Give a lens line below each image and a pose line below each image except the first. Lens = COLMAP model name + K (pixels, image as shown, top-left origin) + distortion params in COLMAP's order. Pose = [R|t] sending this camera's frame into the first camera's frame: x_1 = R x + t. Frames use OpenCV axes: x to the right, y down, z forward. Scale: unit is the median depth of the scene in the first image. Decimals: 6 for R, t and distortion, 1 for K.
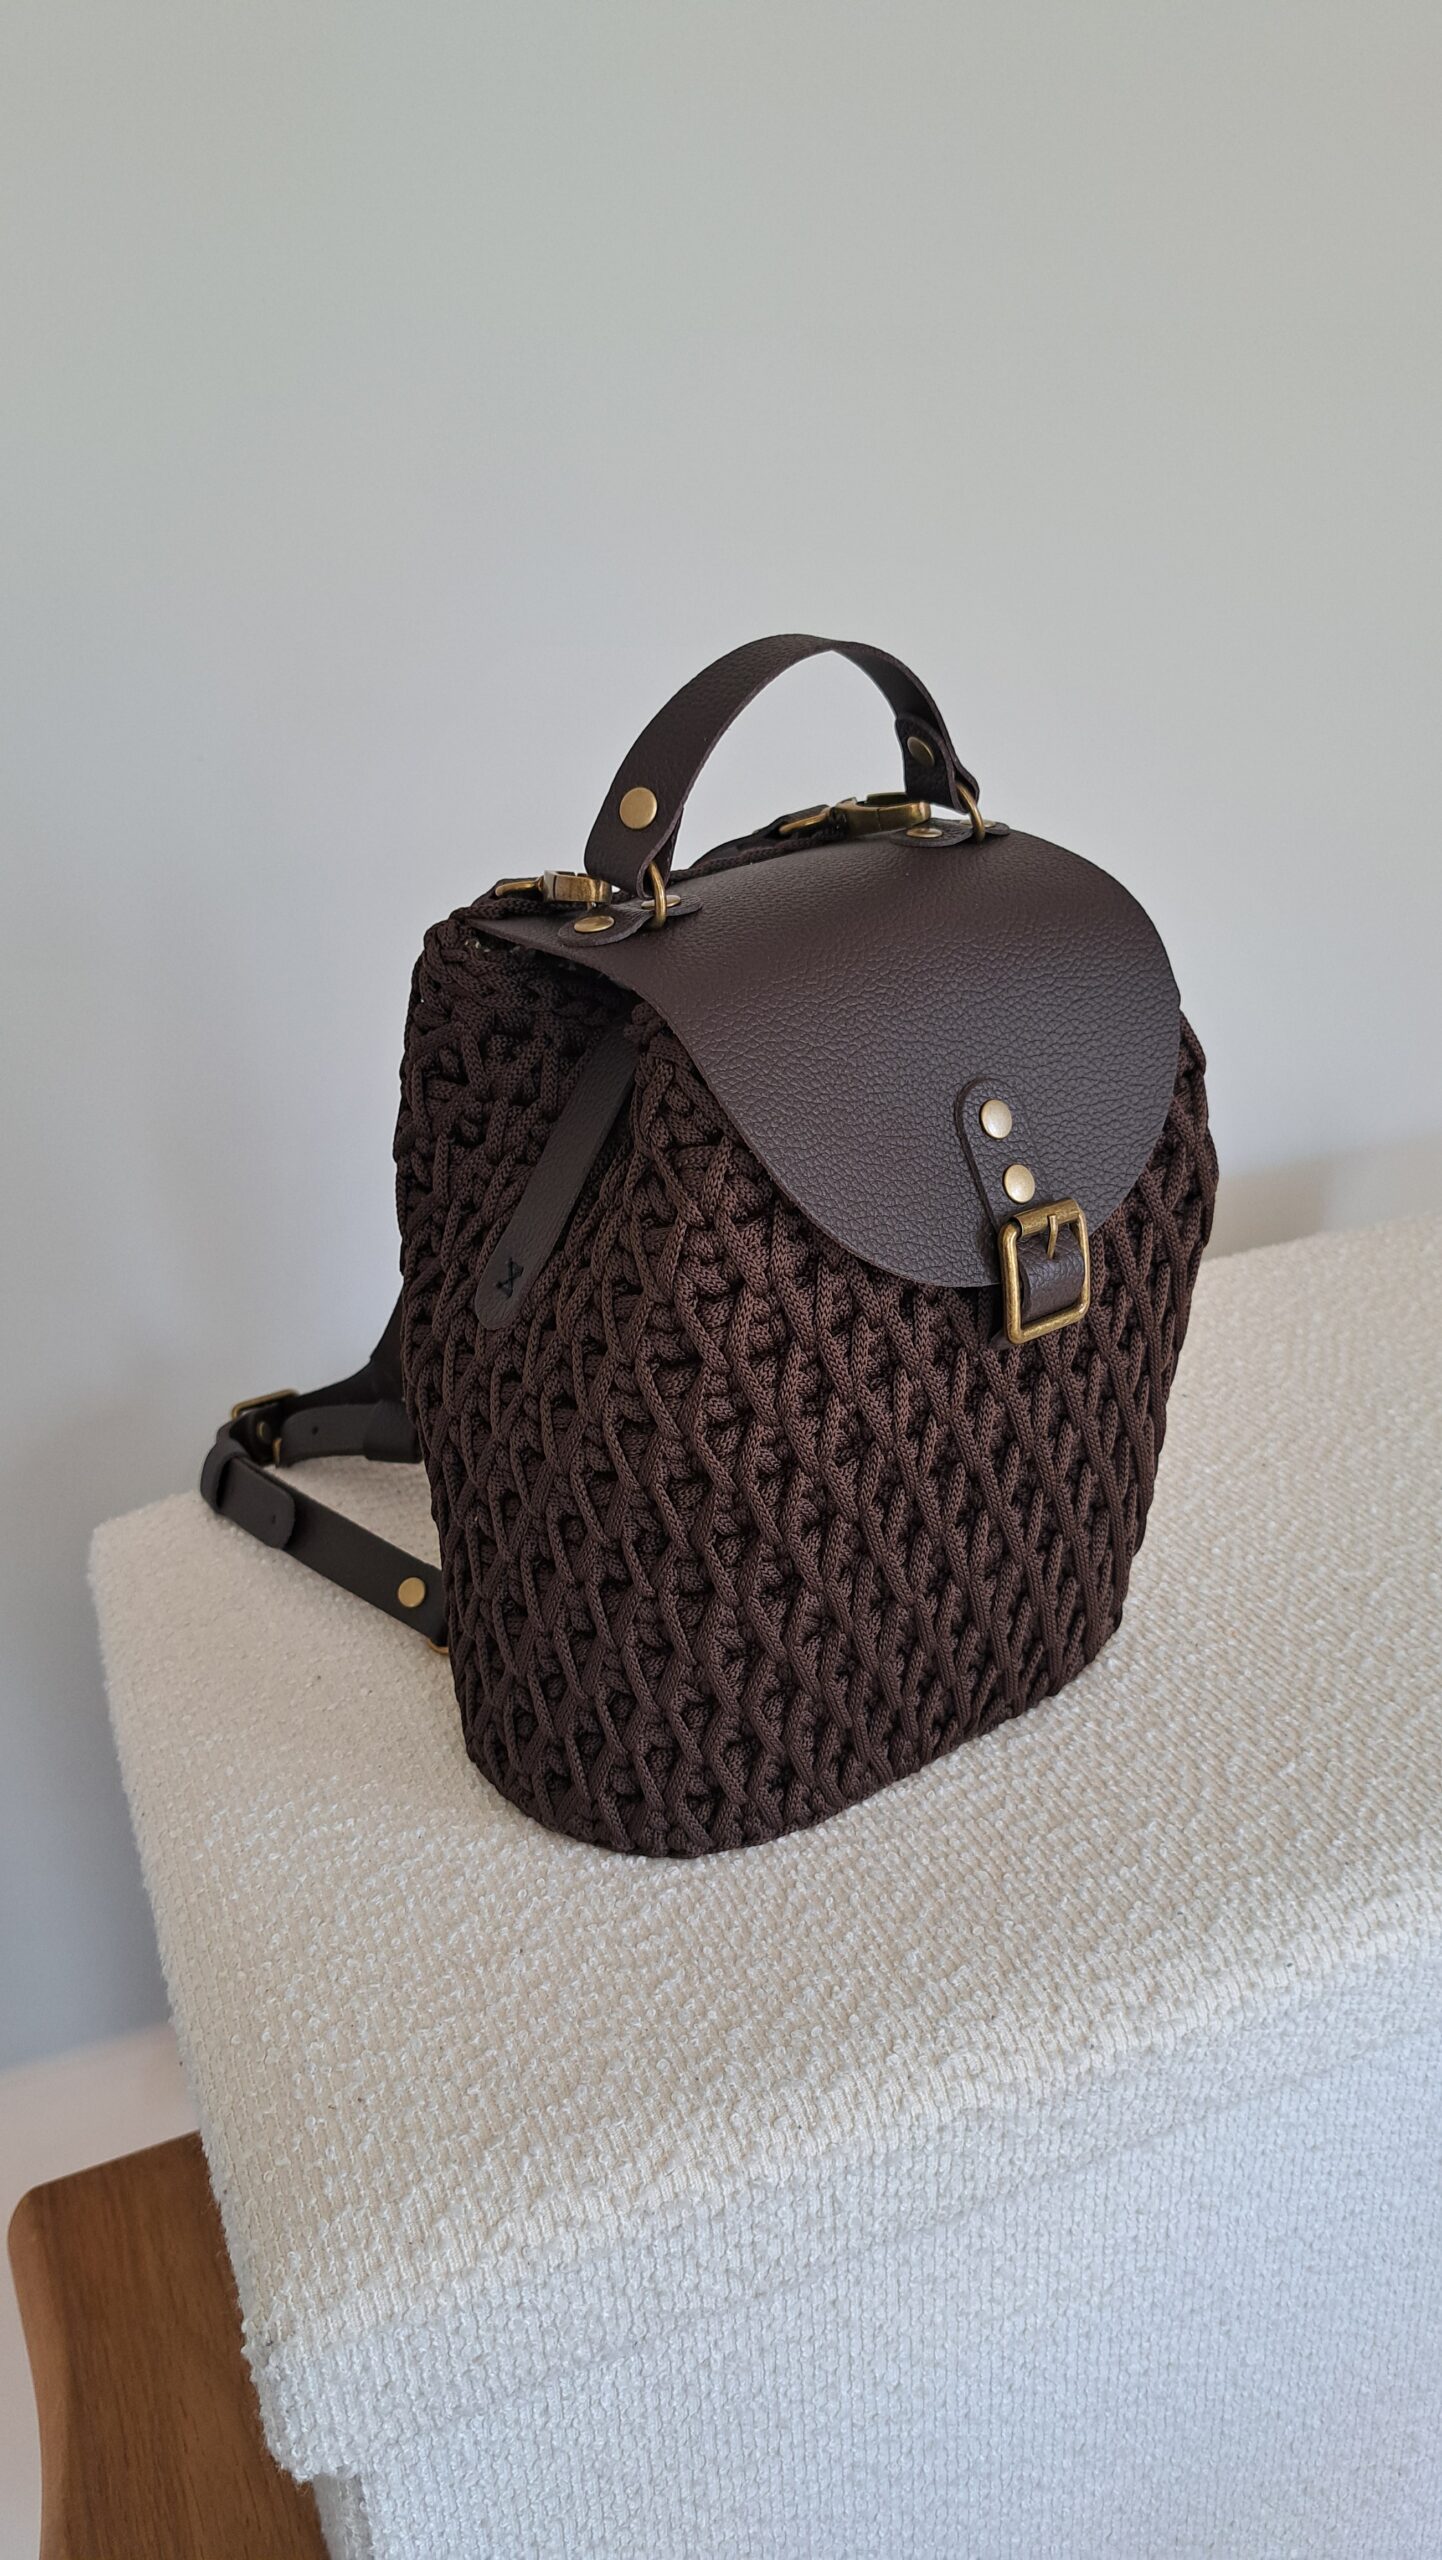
lens RADIAL K [[1930.6, 0, 712.1], [0, 1930.6, 1284.6], [0, 0, 1]] dist [0.014933, -0.046977]
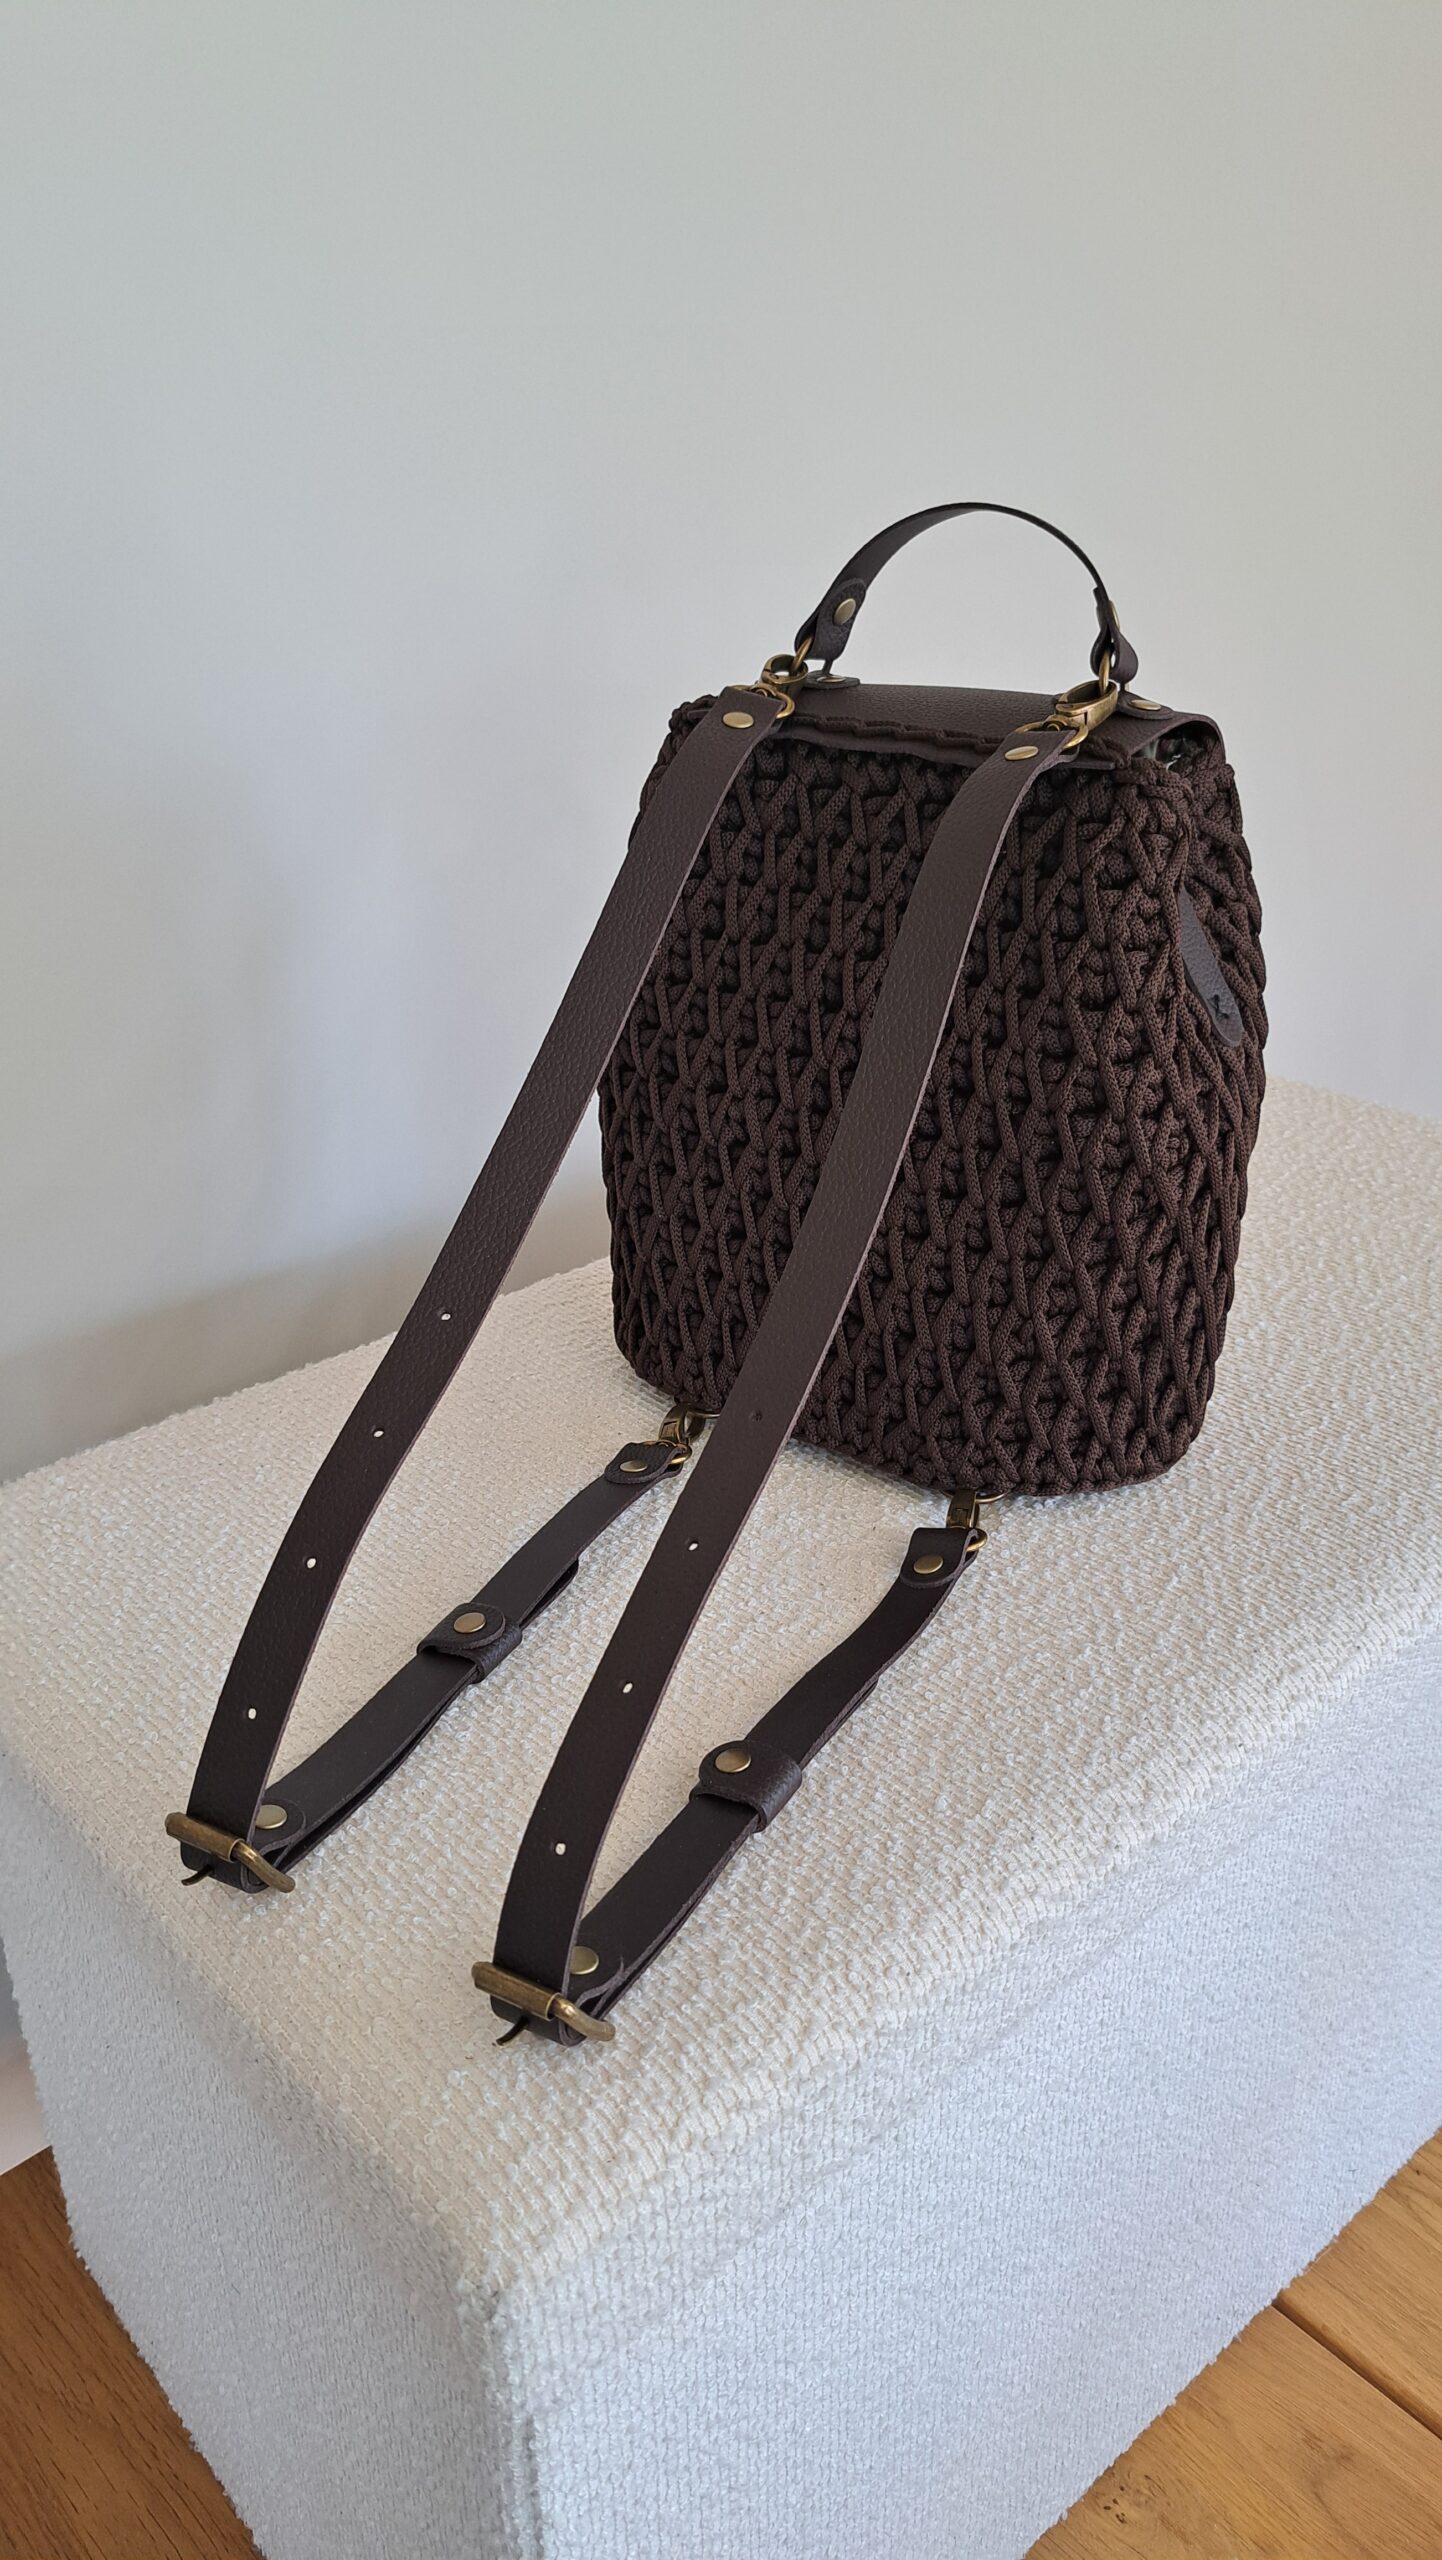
lens RADIAL K [[1930.6, 0, 713.0], [0, 1930.6, 1267.5], [0, 0, 1]] dist [0.014933, -0.046977]
pose [[0.943564, -0.109234, 0.312657, -0.320011], [0.102338, 0.994007, 0.038436, -0.002100], [-0.314981, -0.004270, 0.949088, 0.021277]]
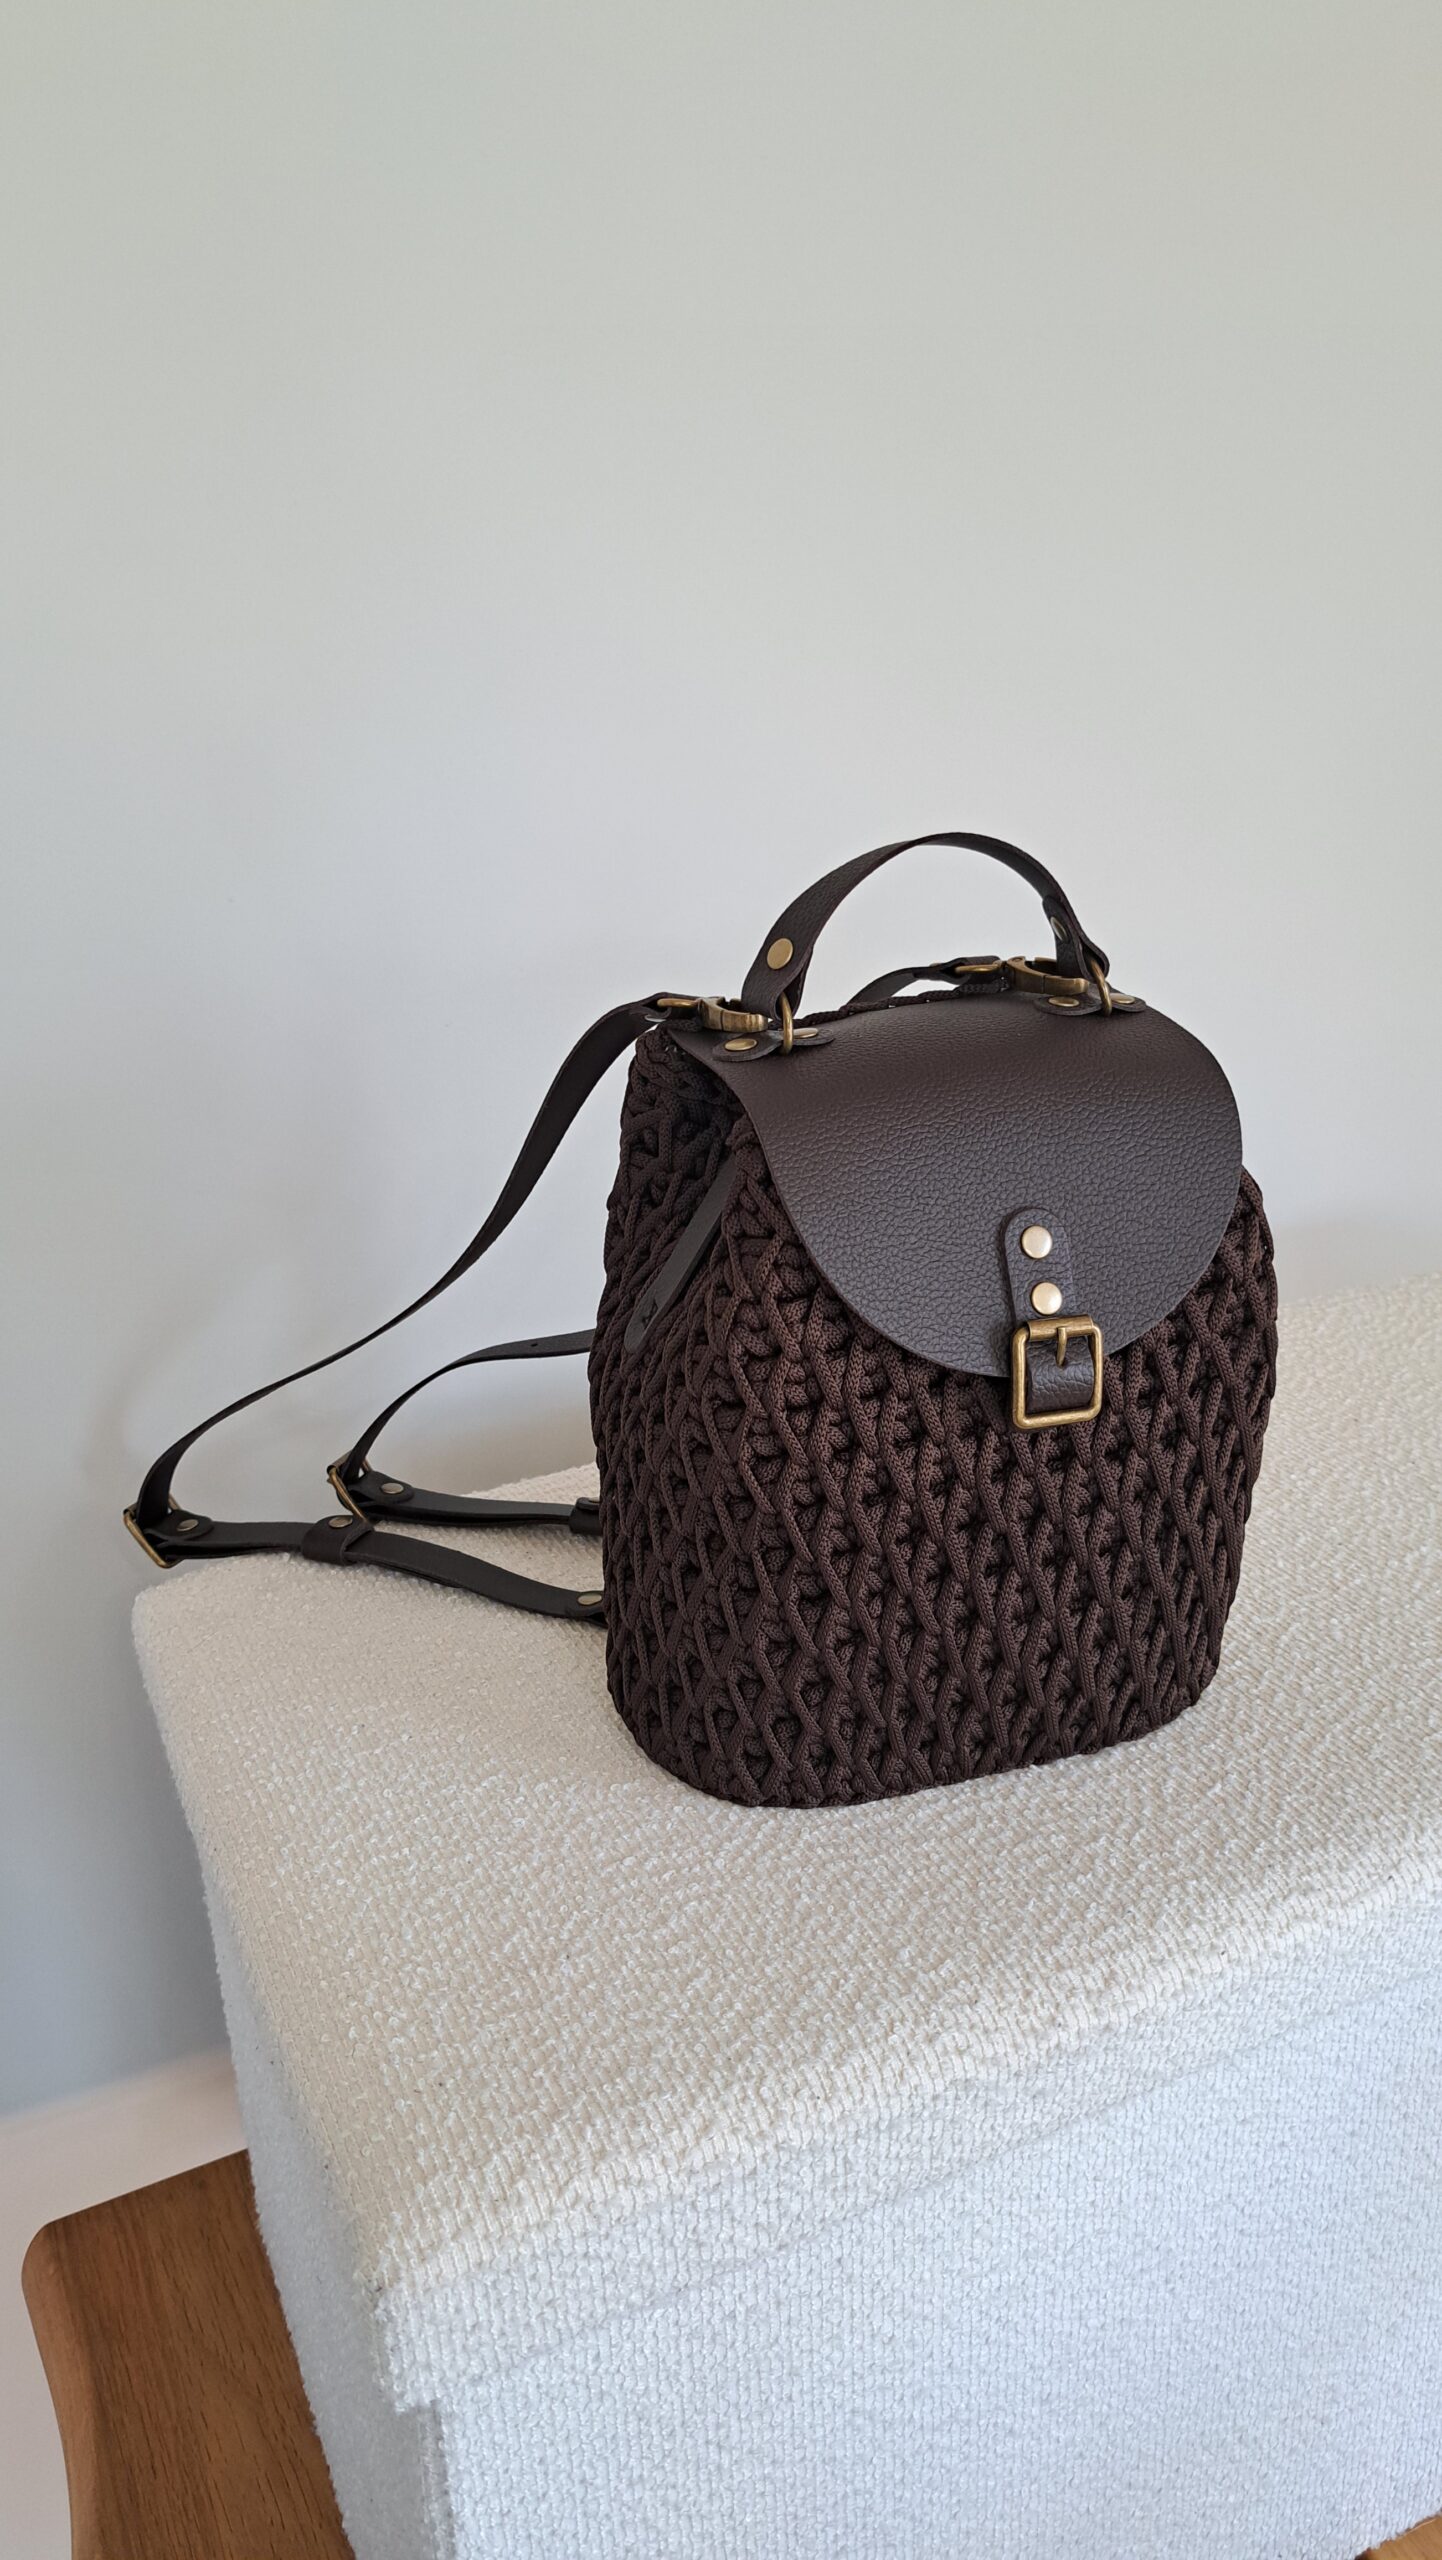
lens RADIAL K [[1930.6, 0, 704.1], [0, 1930.6, 1254.1], [0, 0, 1]] dist [0.014933, -0.046977]
pose [[0.998788, -0.004988, 0.048958, -0.072791], [0.007298, 0.998862, -0.047124, -0.020803], [-0.048667, 0.047425, 0.997689, -0.181424]]
